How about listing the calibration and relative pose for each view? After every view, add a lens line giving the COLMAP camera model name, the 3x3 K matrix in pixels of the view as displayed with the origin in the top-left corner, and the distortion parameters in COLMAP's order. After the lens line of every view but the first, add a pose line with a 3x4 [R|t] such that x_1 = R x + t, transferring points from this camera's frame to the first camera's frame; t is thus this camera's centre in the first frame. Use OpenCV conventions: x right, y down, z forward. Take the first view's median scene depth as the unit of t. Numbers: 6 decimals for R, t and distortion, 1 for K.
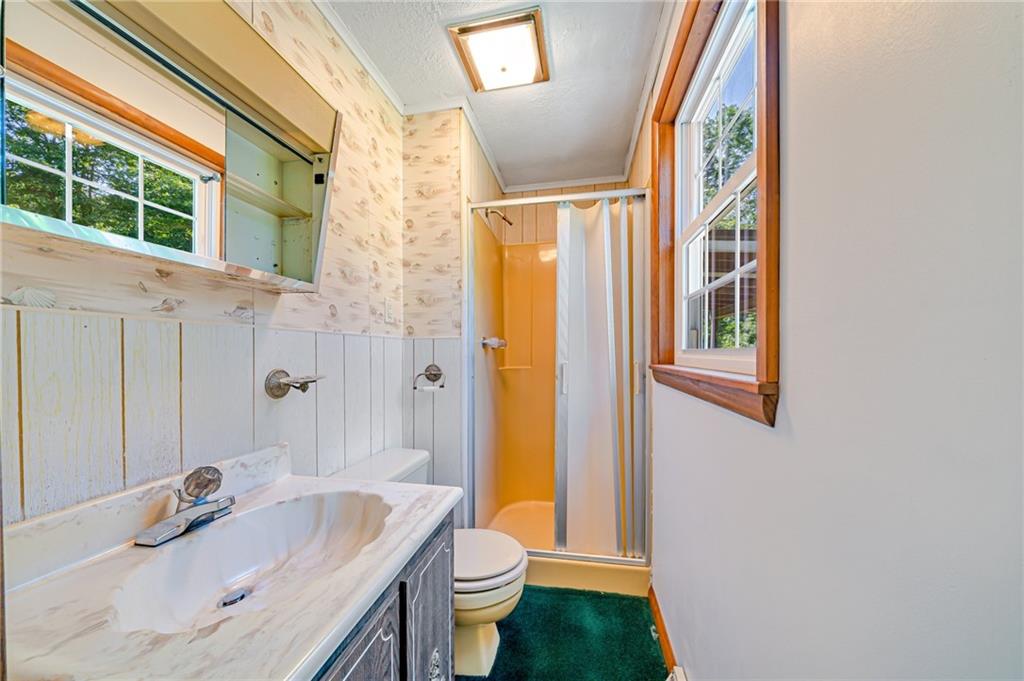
lens RADIAL K [[354.7, 0, 510.5], [0, 354.7, 349.4], [0, 0, 1]] dist [-0.002145, 0.000062]
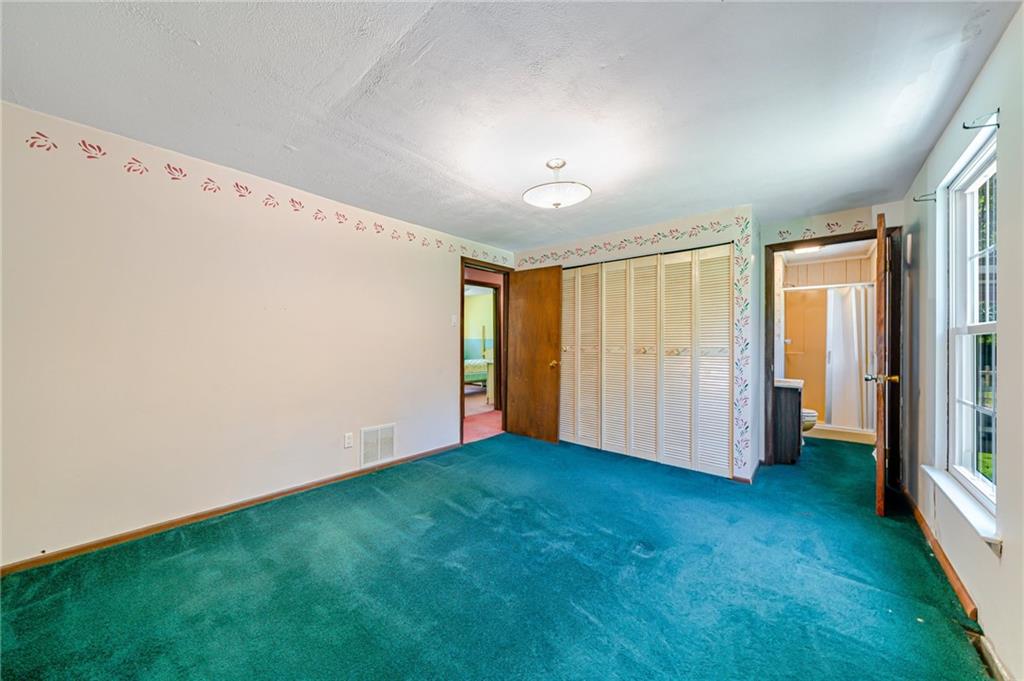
lens RADIAL K [[354.7, 0, 512.8], [0, 354.7, 339.9], [0, 0, 1]] dist [-0.002145, 0.000062]
pose [[0.866045, 0.002908, -0.499958, -0.544901], [-0.001049, 0.999991, 0.004000, -0.044056], [0.499965, -0.002940, 0.866041, -2.302498]]
